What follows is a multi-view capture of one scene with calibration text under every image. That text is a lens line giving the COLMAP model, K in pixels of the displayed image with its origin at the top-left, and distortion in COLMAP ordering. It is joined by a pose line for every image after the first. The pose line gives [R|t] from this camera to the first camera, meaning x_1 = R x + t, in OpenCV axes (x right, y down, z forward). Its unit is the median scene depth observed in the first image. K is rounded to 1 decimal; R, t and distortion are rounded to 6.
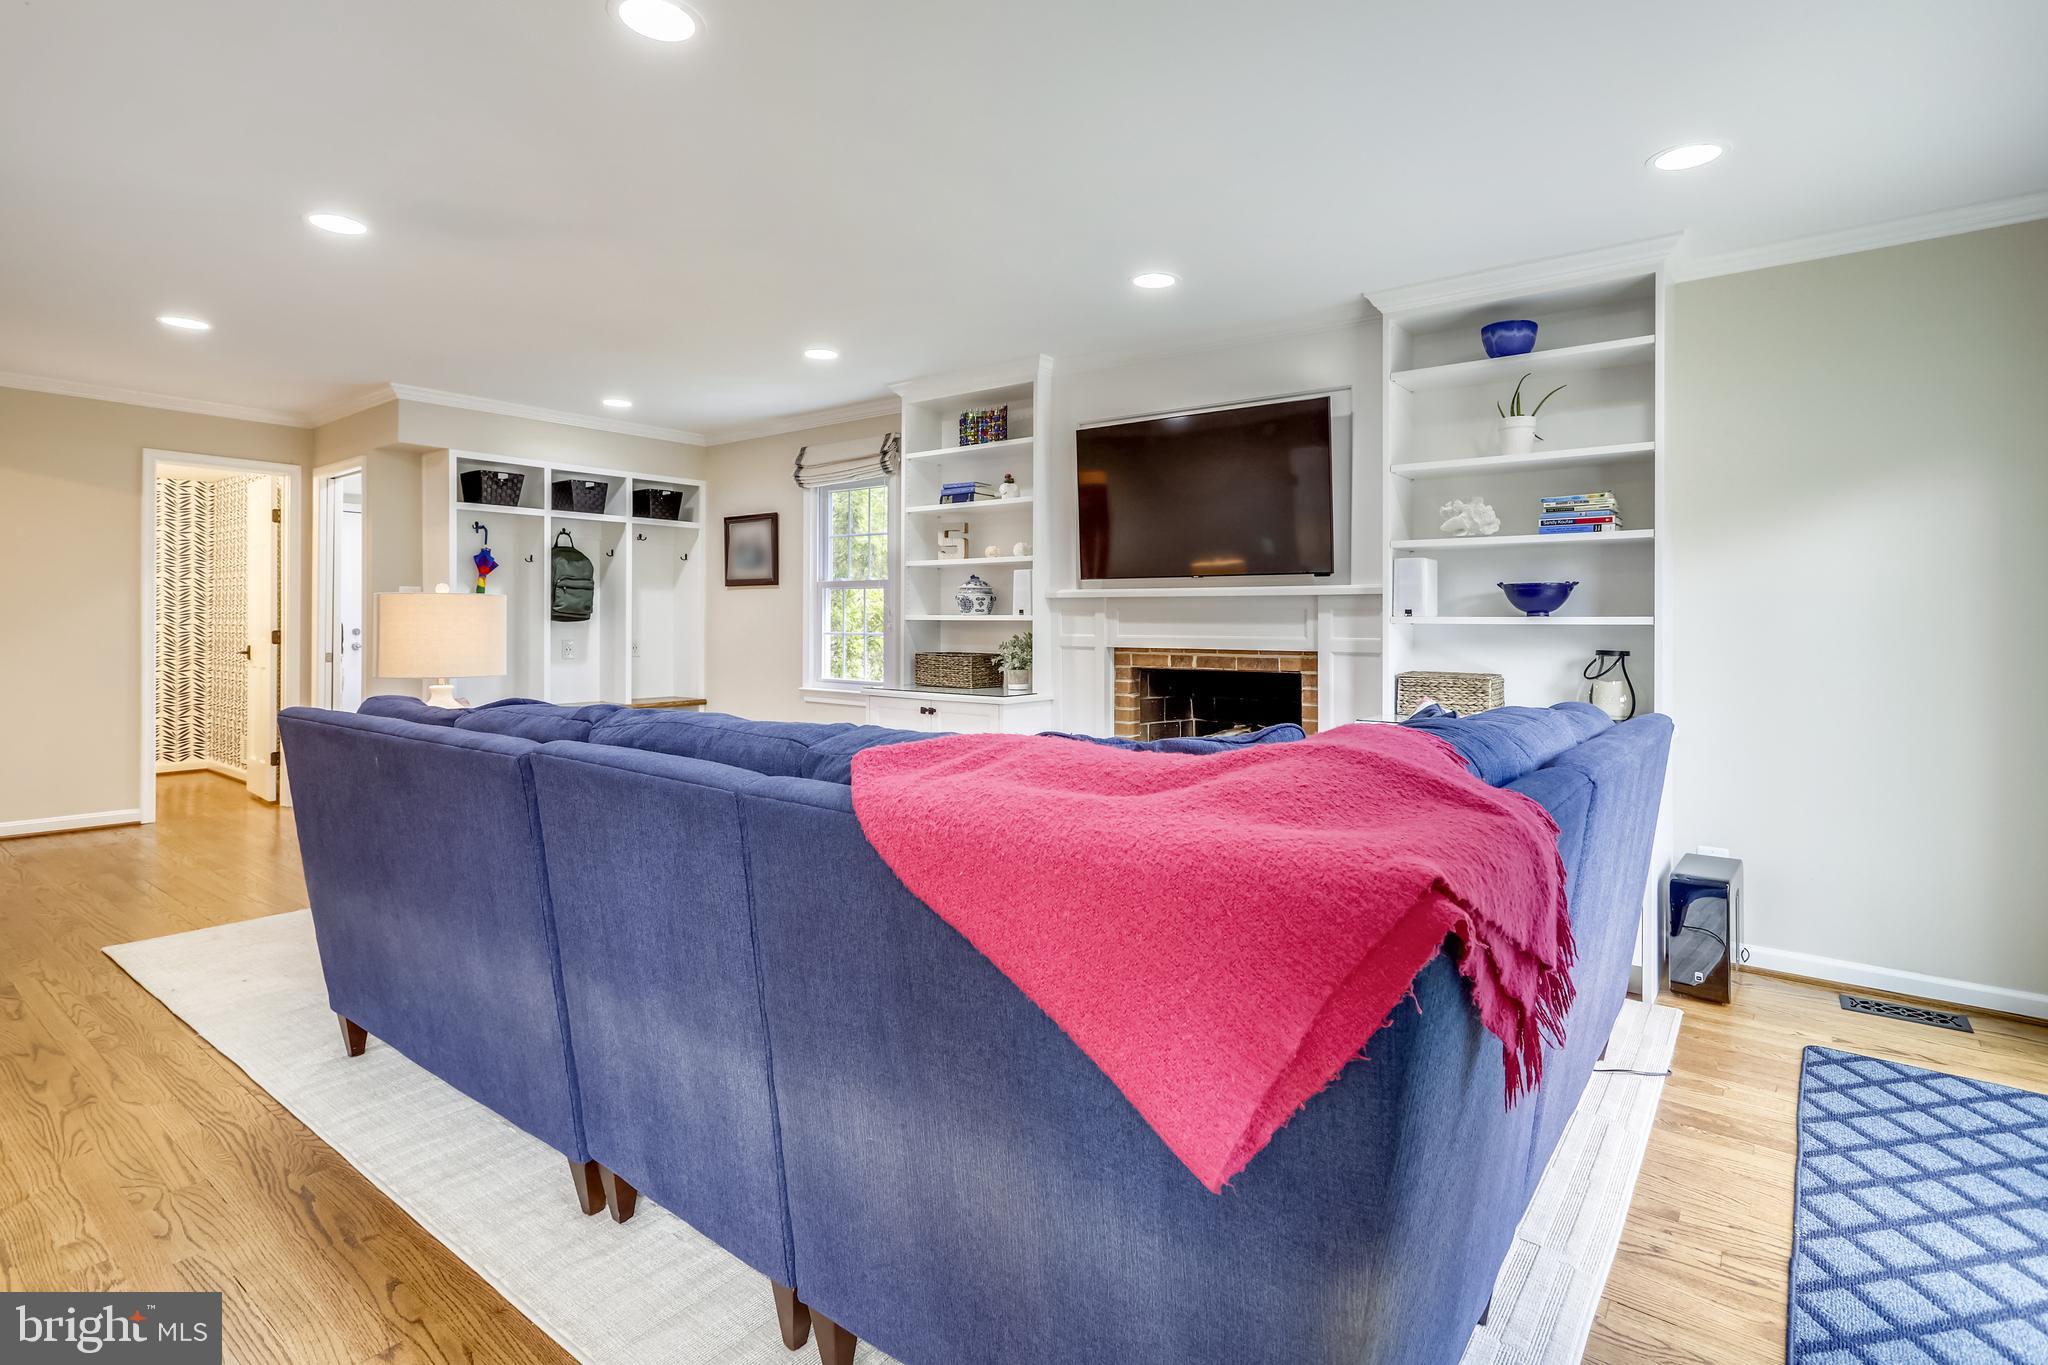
lens RADIAL K [[985.8, 0, 1033.0], [0, 985.8, 617.6], [0, 0, 1]] dist [0.000021, 0.005369]
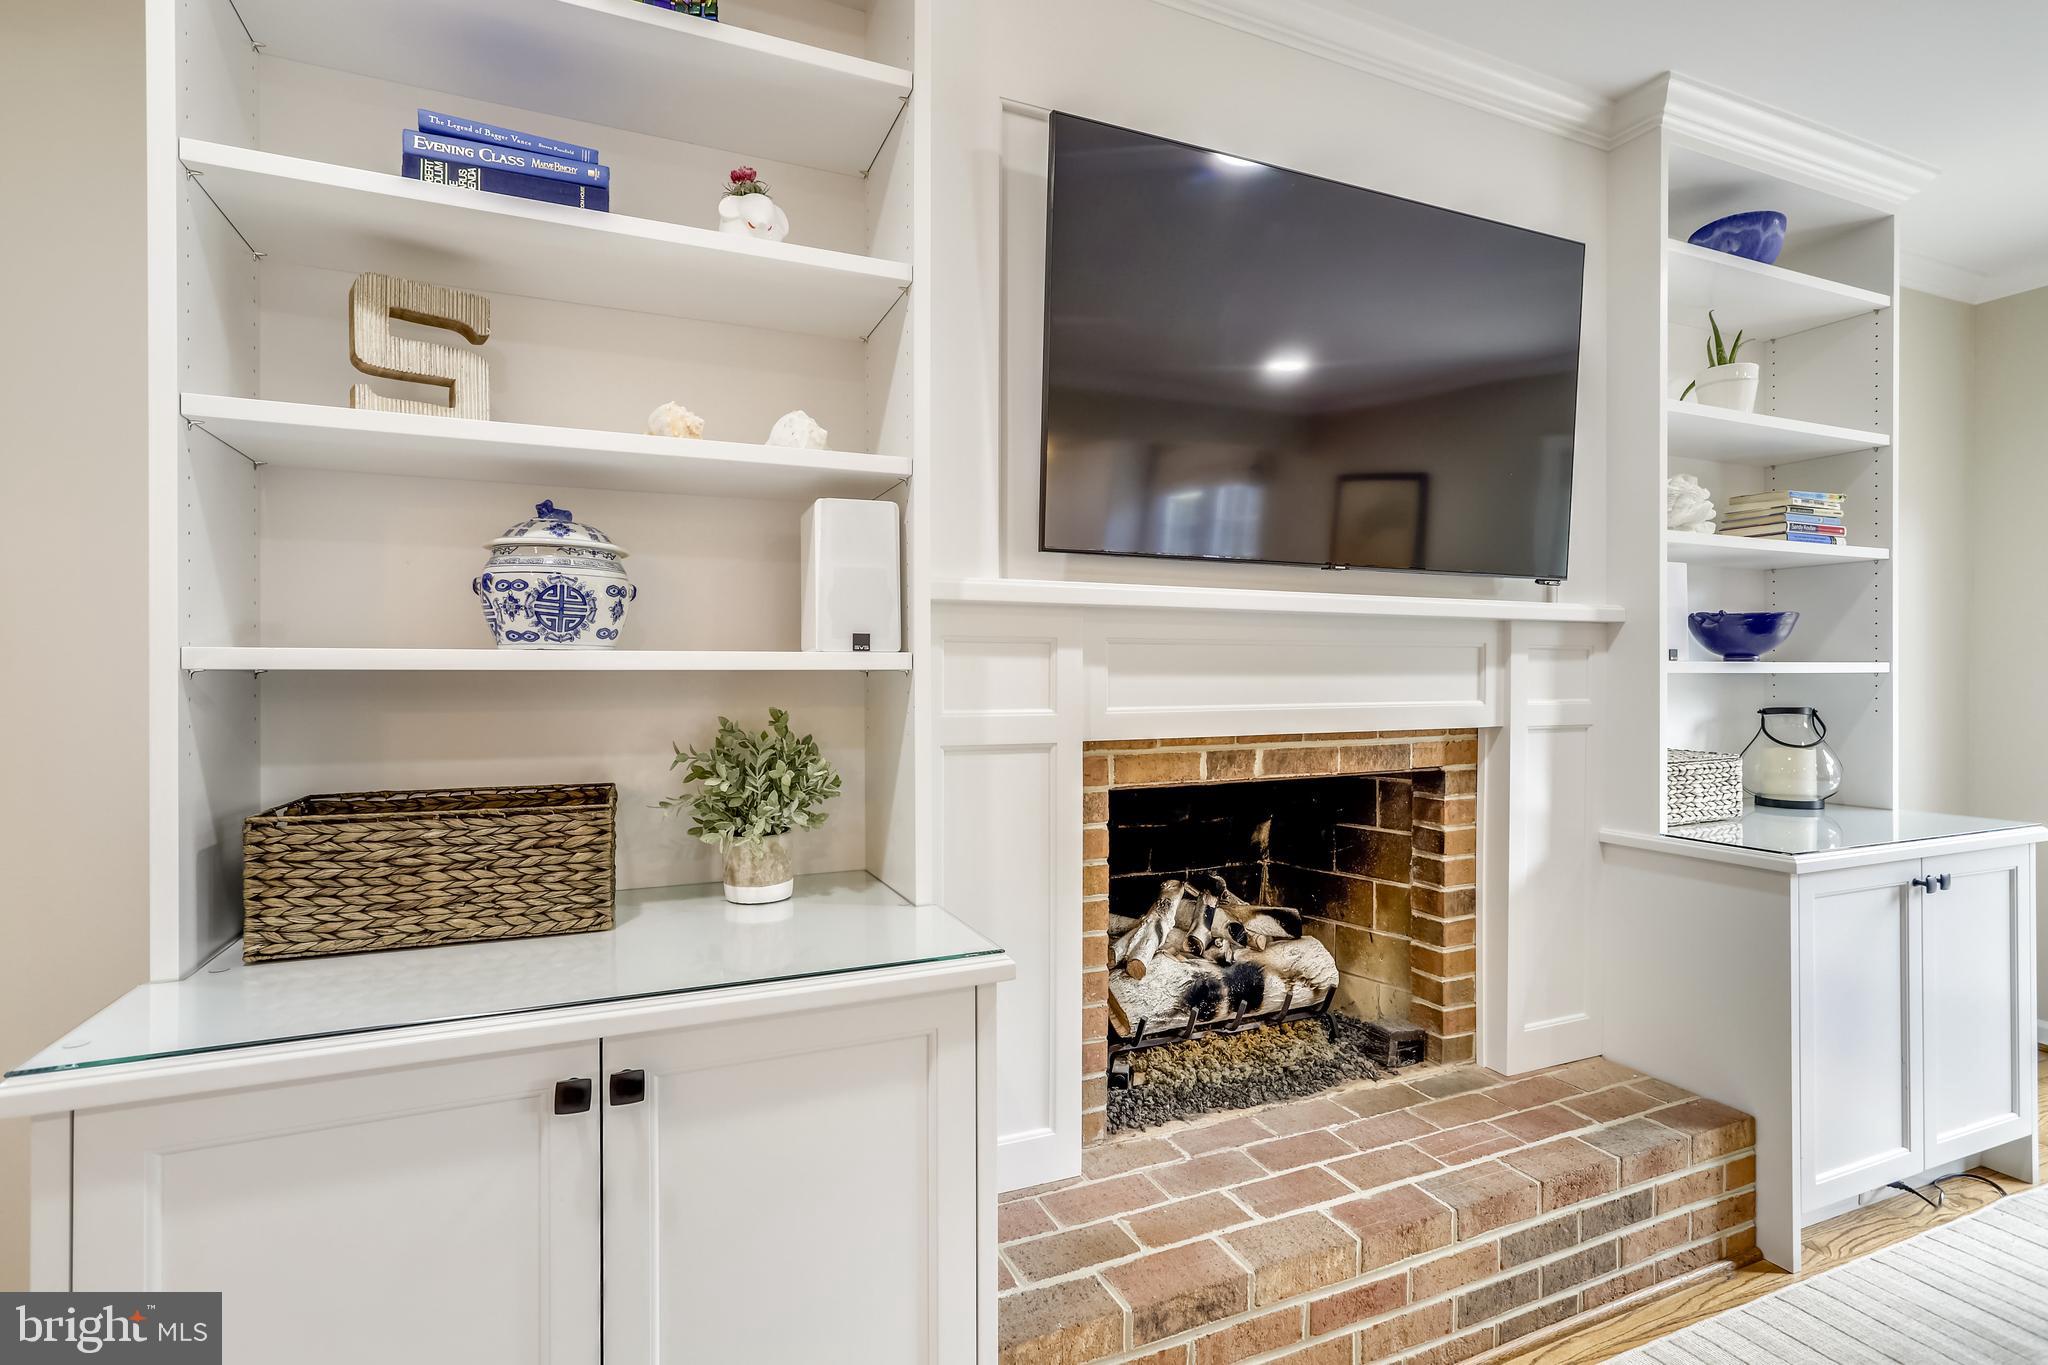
lens RADIAL K [[985.8, 0, 1023.8], [0, 985.8, 671.2], [0, 0, 1]] dist [0.000021, 0.005369]
pose [[0.483336, -0.004211, 0.875425, -0.265139], [-0.000348, 0.999987, 0.005002, 0.001939], [-0.875435, -0.002723, 0.483328, 0.864104]]
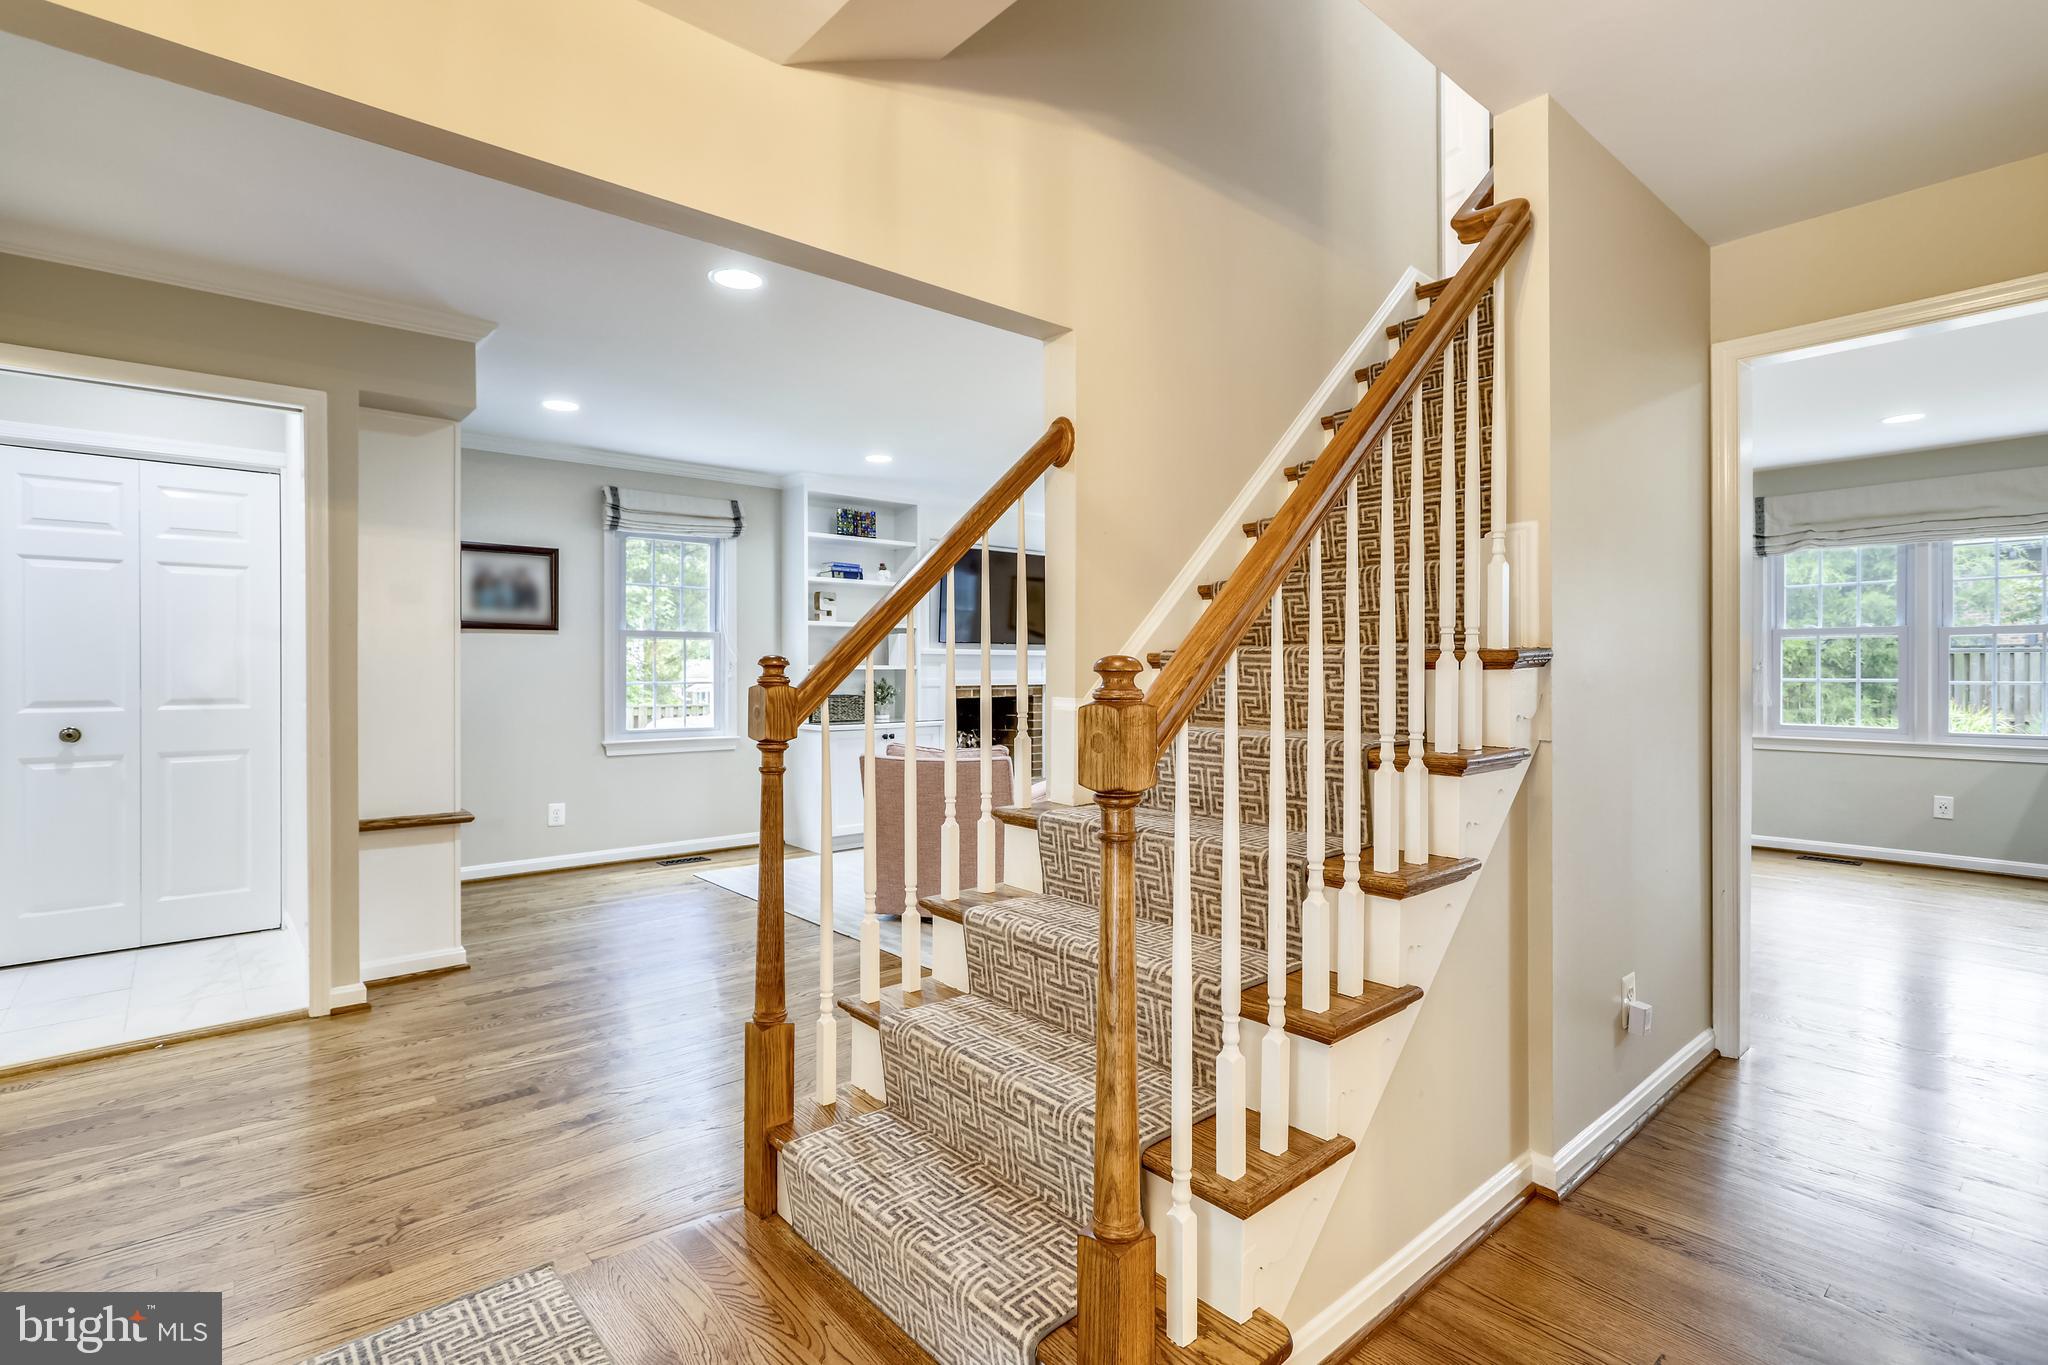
lens RADIAL K [[985.8, 0, 1017.3], [0, 985.8, 674.8], [0, 0, 1]] dist [0.000021, 0.005369]
pose [[0.200931, -0.006938, 0.979581, -1.470128], [0.001055, 0.999976, 0.006867, 0.001210], [-0.979605, -0.000347, 0.200933, 0.591047]]
